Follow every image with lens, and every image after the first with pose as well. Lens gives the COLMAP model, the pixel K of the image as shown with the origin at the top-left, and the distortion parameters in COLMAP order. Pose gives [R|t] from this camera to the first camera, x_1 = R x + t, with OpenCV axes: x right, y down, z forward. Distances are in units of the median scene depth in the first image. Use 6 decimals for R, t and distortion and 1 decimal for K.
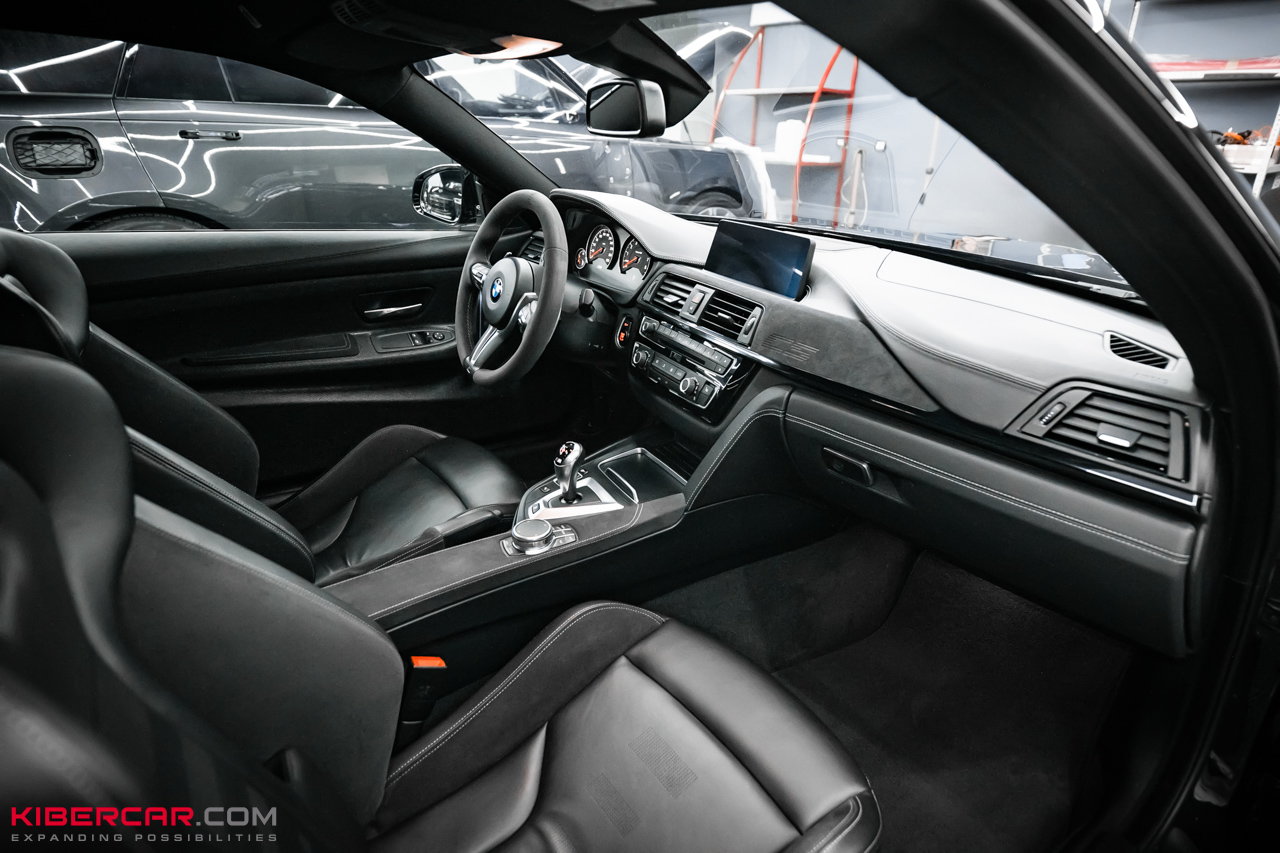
lens RADIAL K [[667.8, 0, 644.3], [0, 667.8, 435.4], [0, 0, 1]] dist [-0.016211, 0.000202]
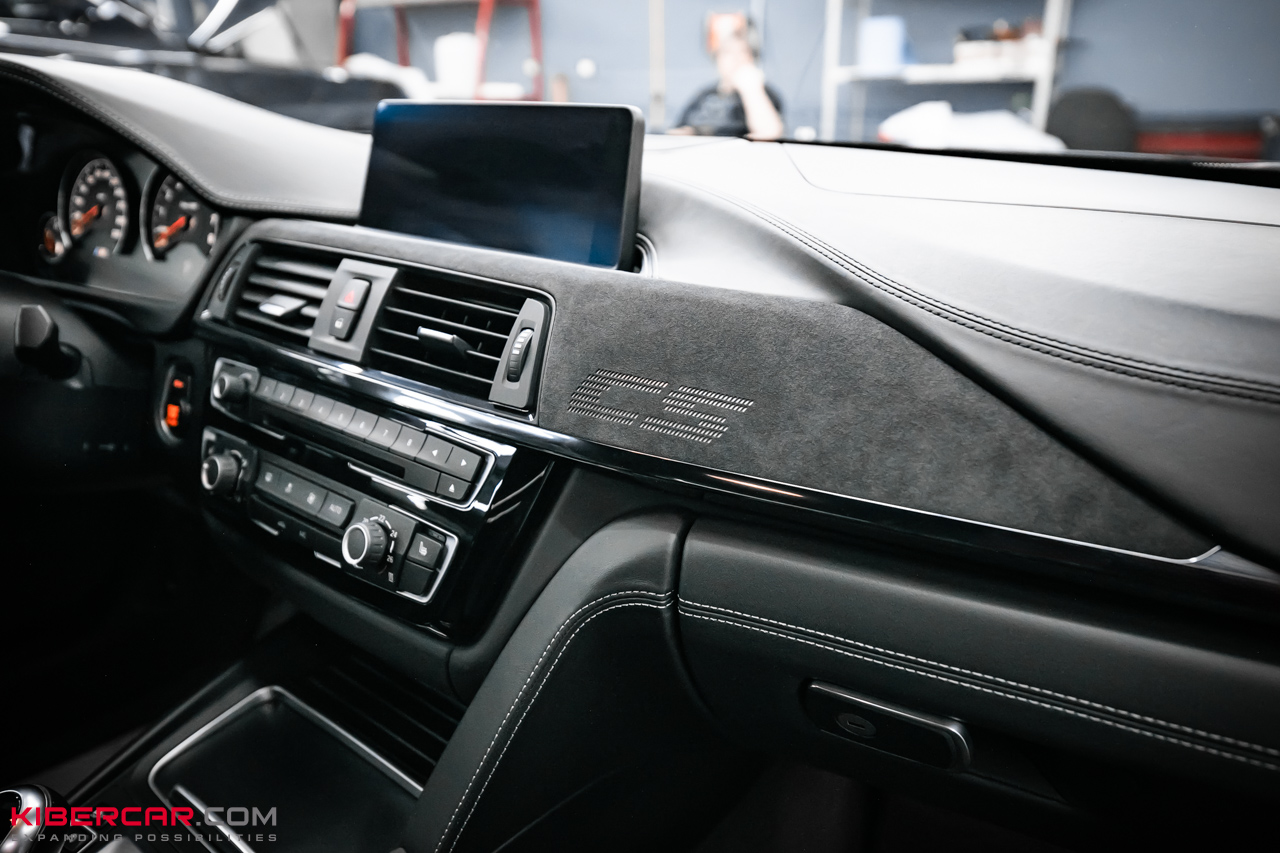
lens RADIAL K [[962.0, 0, 649.0], [0, 962.0, 428.4], [0, 0, 1]] dist [0.004506, 0.000321]
pose [[0.927207, -0.157503, 0.339822, 0.041048], [0.178680, 0.983395, -0.031740, -0.090840], [-0.329180, 0.090149, 0.939954, 0.471437]]
